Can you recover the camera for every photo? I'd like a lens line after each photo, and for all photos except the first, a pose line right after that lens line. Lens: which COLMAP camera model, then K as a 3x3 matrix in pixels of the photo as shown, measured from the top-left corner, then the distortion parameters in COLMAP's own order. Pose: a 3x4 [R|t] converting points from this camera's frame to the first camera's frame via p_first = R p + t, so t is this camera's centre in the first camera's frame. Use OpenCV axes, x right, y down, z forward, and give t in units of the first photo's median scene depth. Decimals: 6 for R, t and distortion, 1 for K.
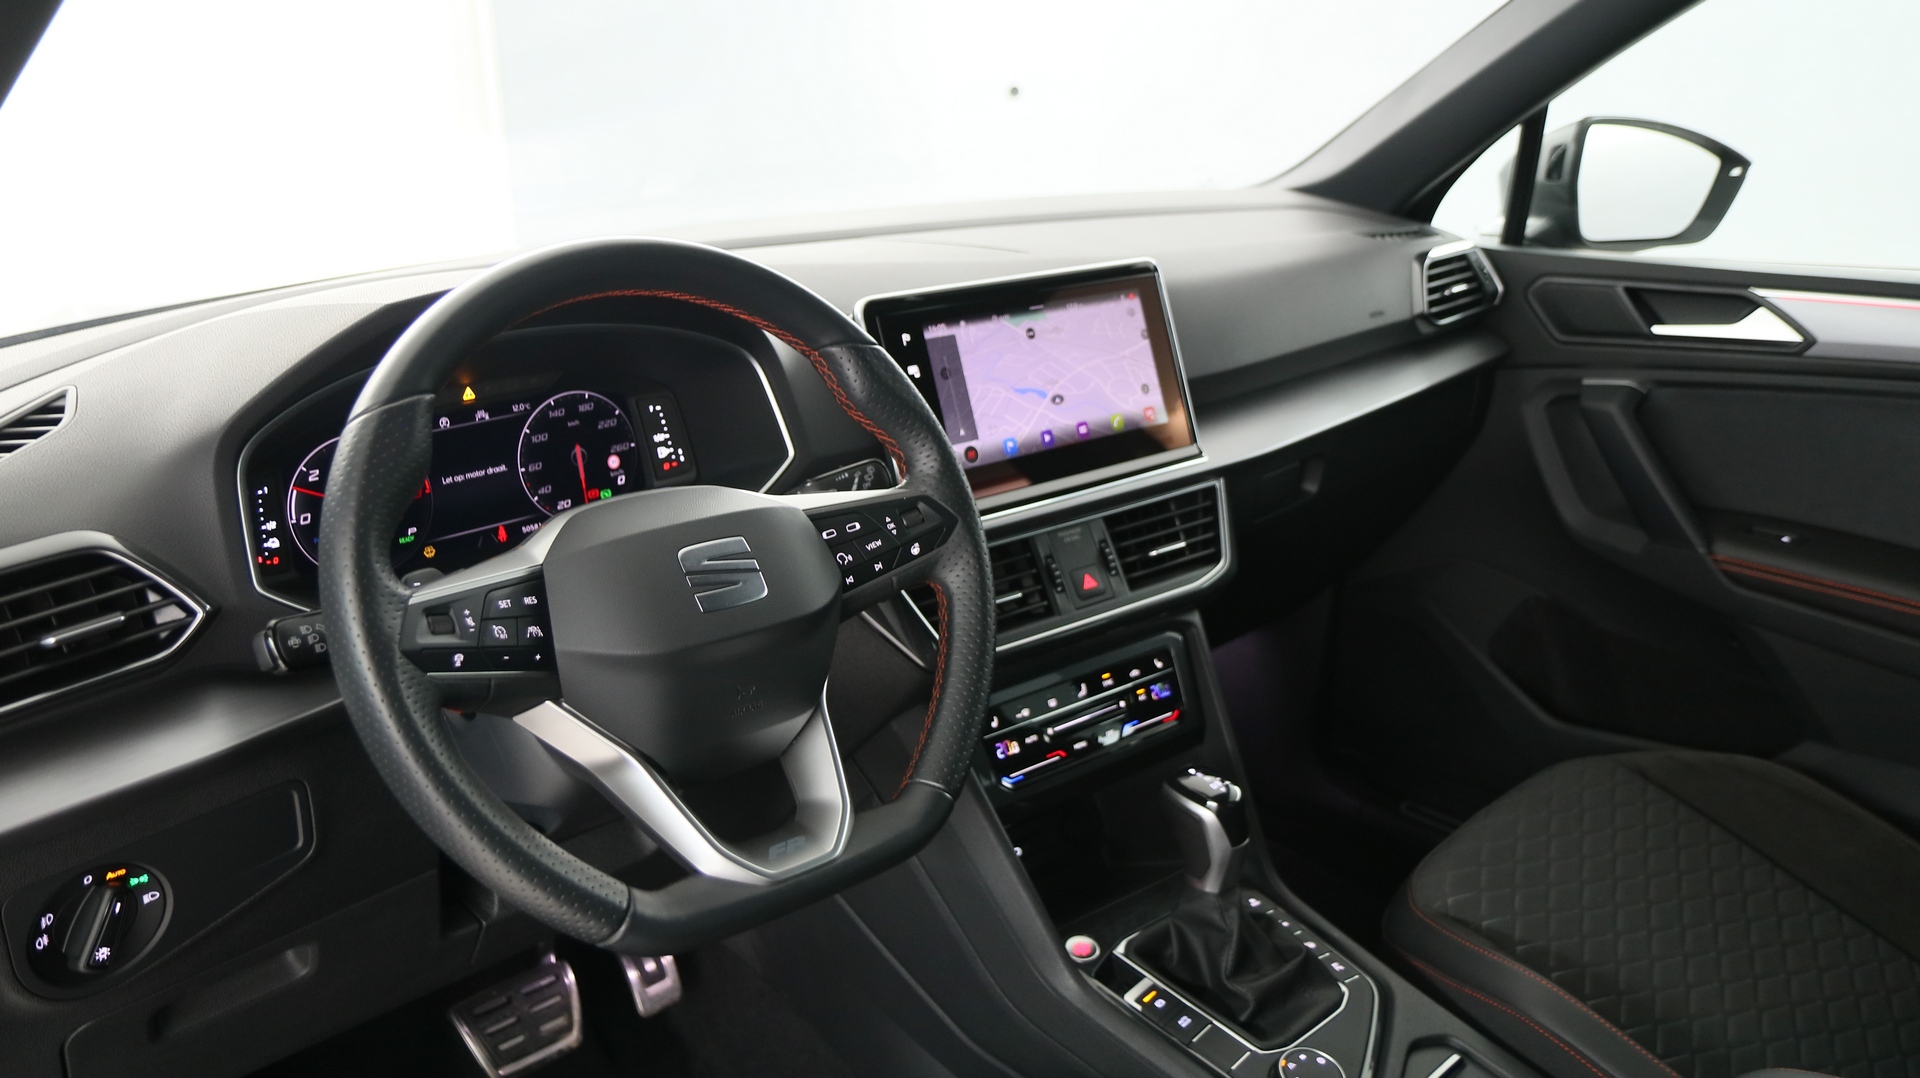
lens RADIAL K [[1463.6, 0, 949.8], [0, 1463.6, 542.7], [0, 0, 1]] dist [-0.014307, 0.007254]
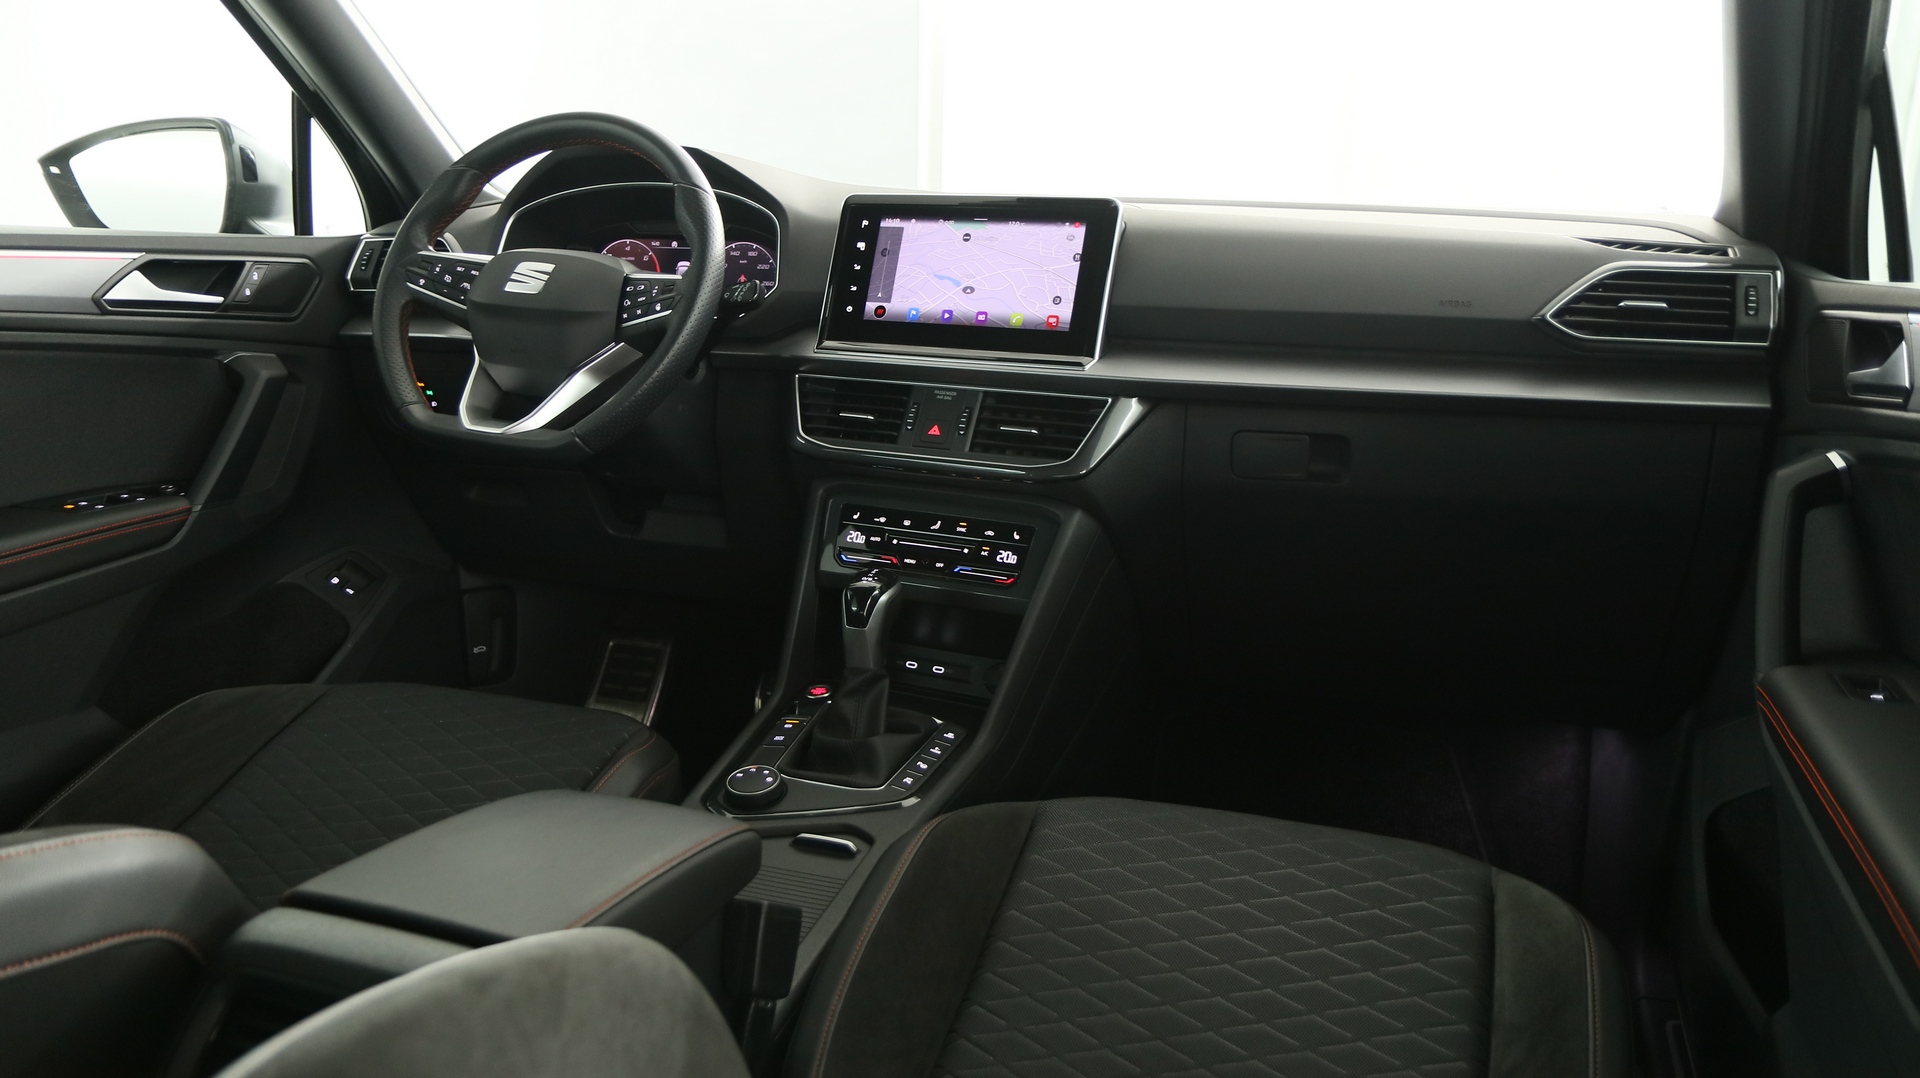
lens RADIAL K [[1463.6, 0, 953.3], [0, 1463.6, 549.2], [0, 0, 1]] dist [-0.014307, 0.007254]
pose [[0.457271, 0.217484, -0.862325, 1.268461], [-0.323360, 0.943930, 0.066594, 0.035585], [0.828457, 0.248390, 0.501958, 0.428190]]
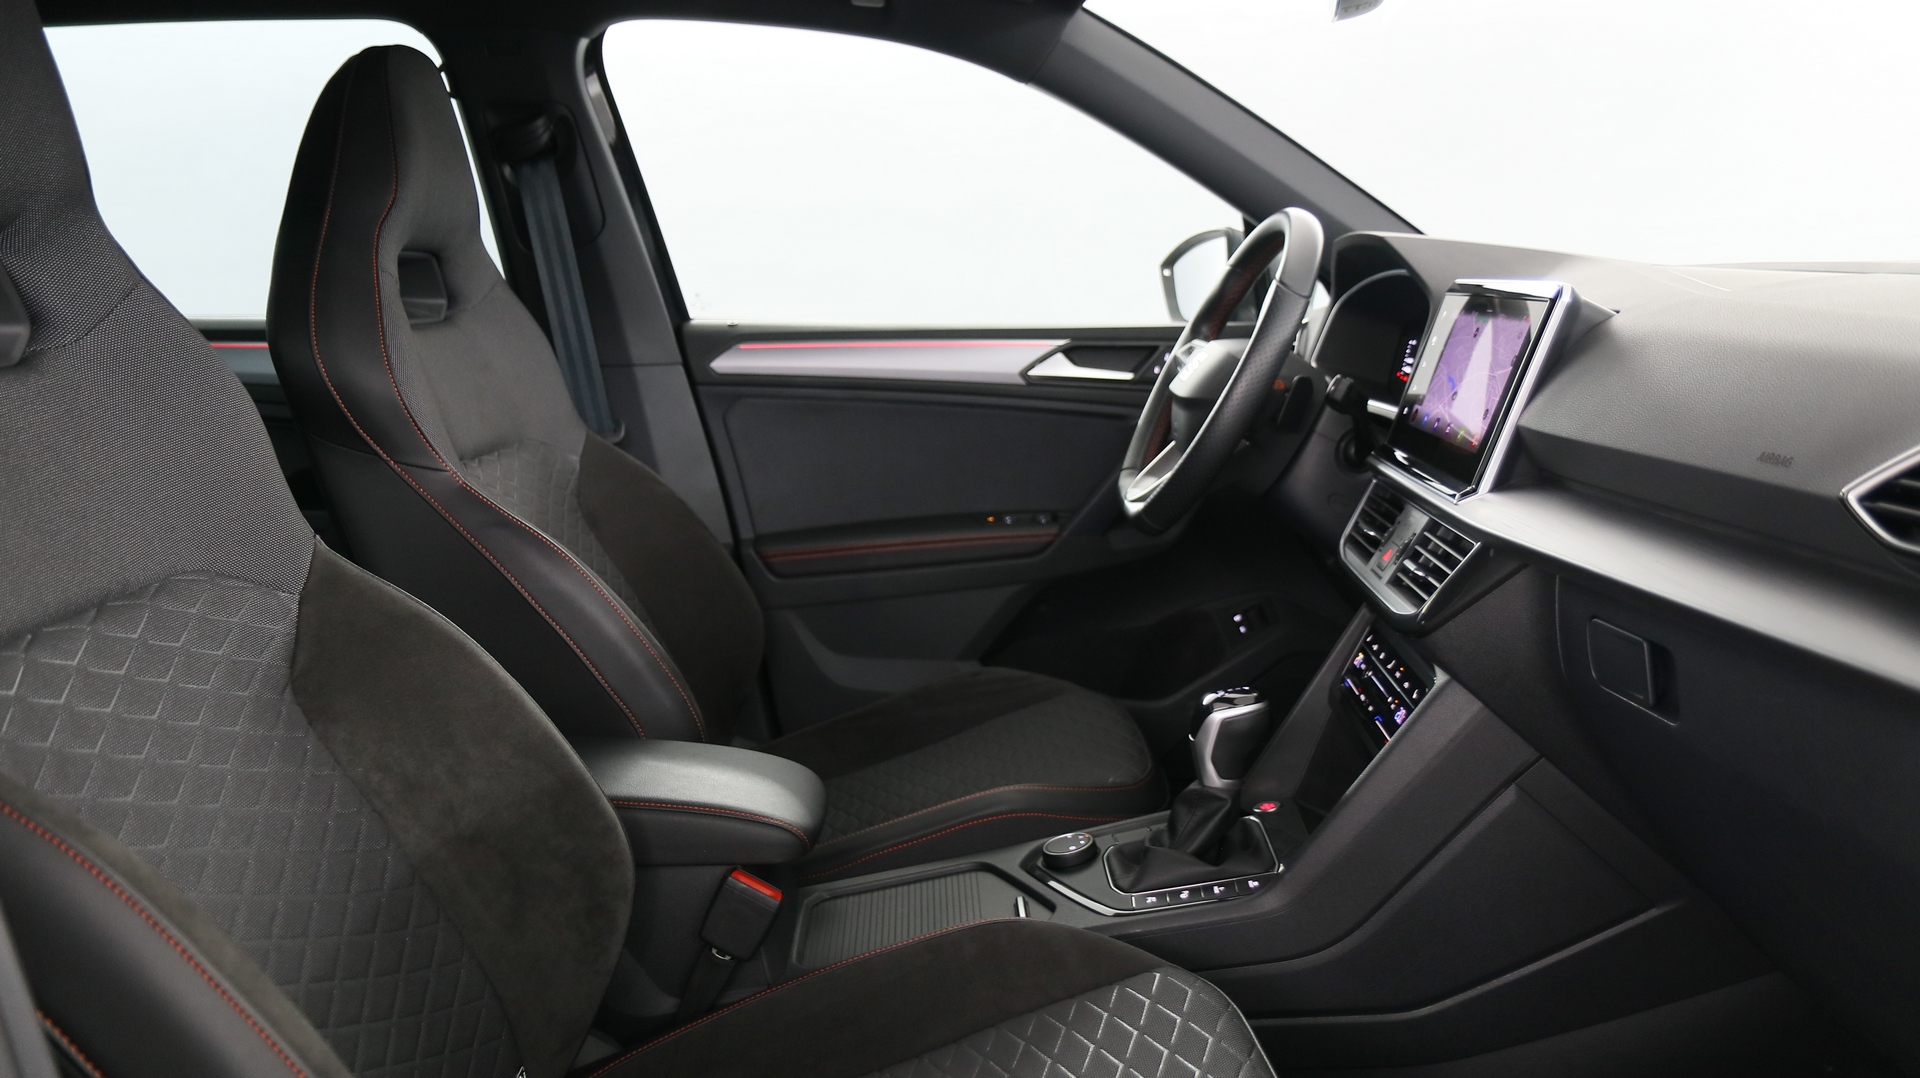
lens RADIAL K [[1463.6, 0, 969.3], [0, 1463.6, 542.3], [0, 0, 1]] dist [-0.014307, 0.007254]
pose [[-0.655754, 0.166358, -0.736418, 1.157483], [-0.219585, 0.891226, 0.396862, -0.364432], [0.722336, 0.421950, -0.547895, 1.436576]]
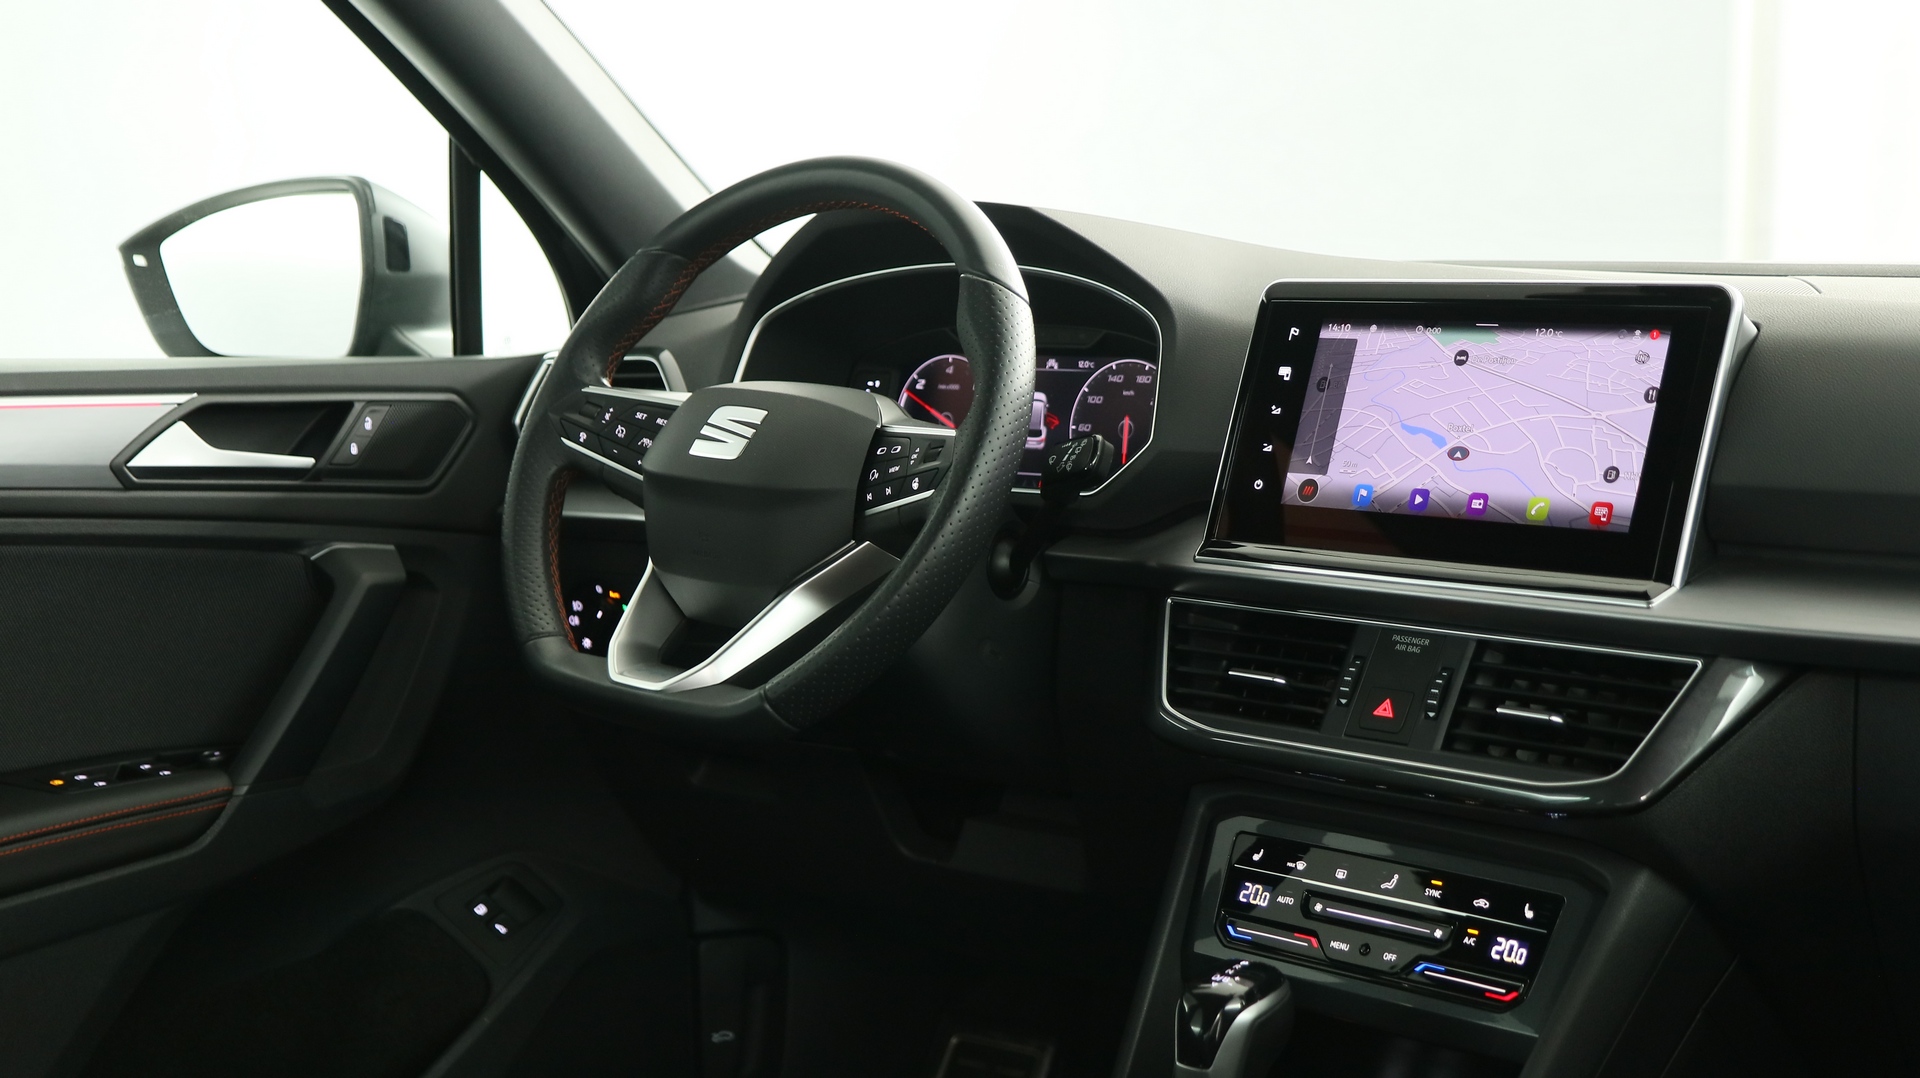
lens RADIAL K [[2650.9, 0, 953.7], [0, 2650.9, 553.1], [0, 0, 1]] dist [0.008967, 0.000000]
pose [[0.133094, 0.126972, -0.982936, 1.346788], [-0.328078, 0.941491, 0.077195, -0.075415], [0.935228, 0.312205, 0.166963, 0.608928]]
